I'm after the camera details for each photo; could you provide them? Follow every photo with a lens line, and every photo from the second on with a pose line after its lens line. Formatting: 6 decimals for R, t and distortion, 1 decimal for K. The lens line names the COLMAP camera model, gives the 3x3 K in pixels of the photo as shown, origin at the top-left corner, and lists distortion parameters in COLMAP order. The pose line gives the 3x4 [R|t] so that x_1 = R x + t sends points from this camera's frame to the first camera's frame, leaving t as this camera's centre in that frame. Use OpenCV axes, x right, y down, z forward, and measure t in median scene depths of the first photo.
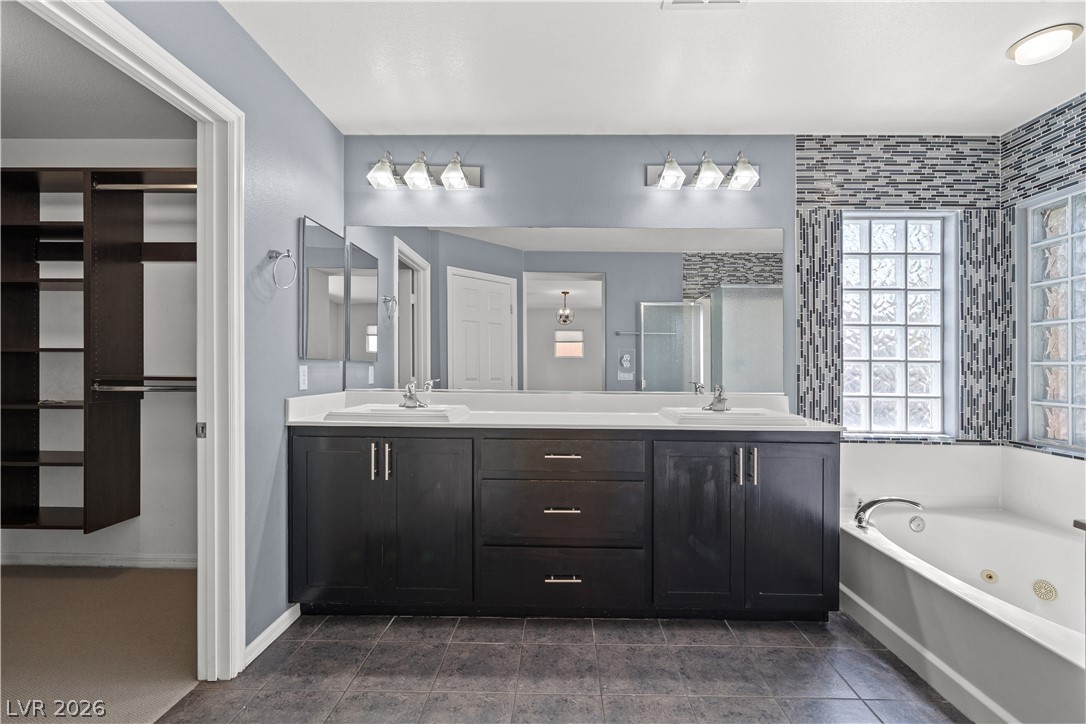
lens RADIAL K [[474.6, 0, 542.7], [0, 474.6, 363.1], [0, 0, 1]] dist [-0.000897, 0.000065]
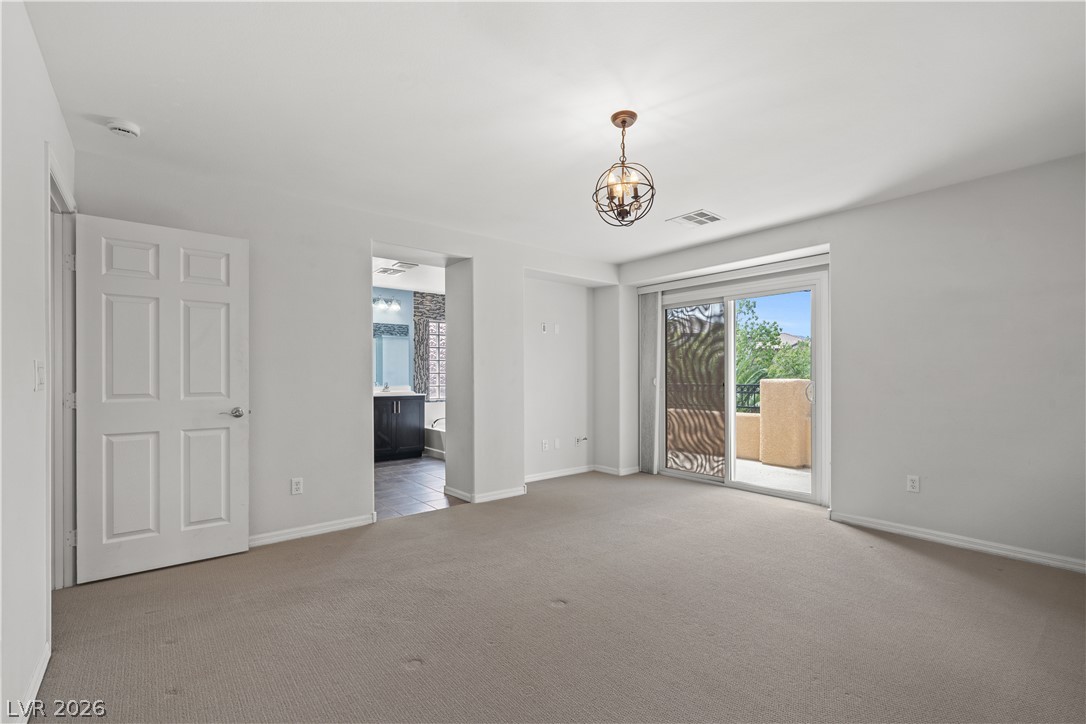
lens RADIAL K [[483.5, 0, 543.7], [0, 483.5, 356.0], [0, 0, 1]] dist [0.001406, 0.000562]
pose [[0.757636, 0.015991, 0.652481, -0.724151], [0.006136, 0.999481, -0.031620, -0.012065], [-0.652649, 0.027960, 0.757145, -1.618700]]
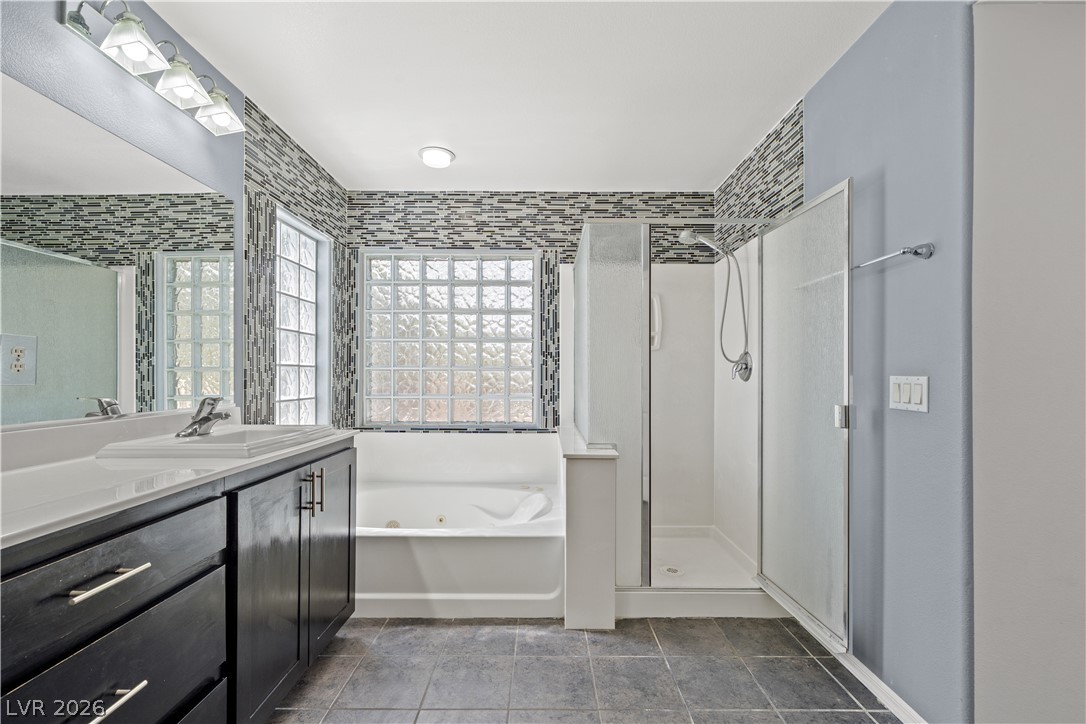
lens RADIAL K [[470.1, 0, 544.8], [0, 470.1, 368.4], [0, 0, 1]] dist [-0.000721, -0.000046]
pose [[-0.029368, 0.003604, 0.999562, -0.313210], [-0.006085, 0.999974, -0.003784, 0.002496], [-0.999550, -0.006193, -0.029346, 0.493744]]
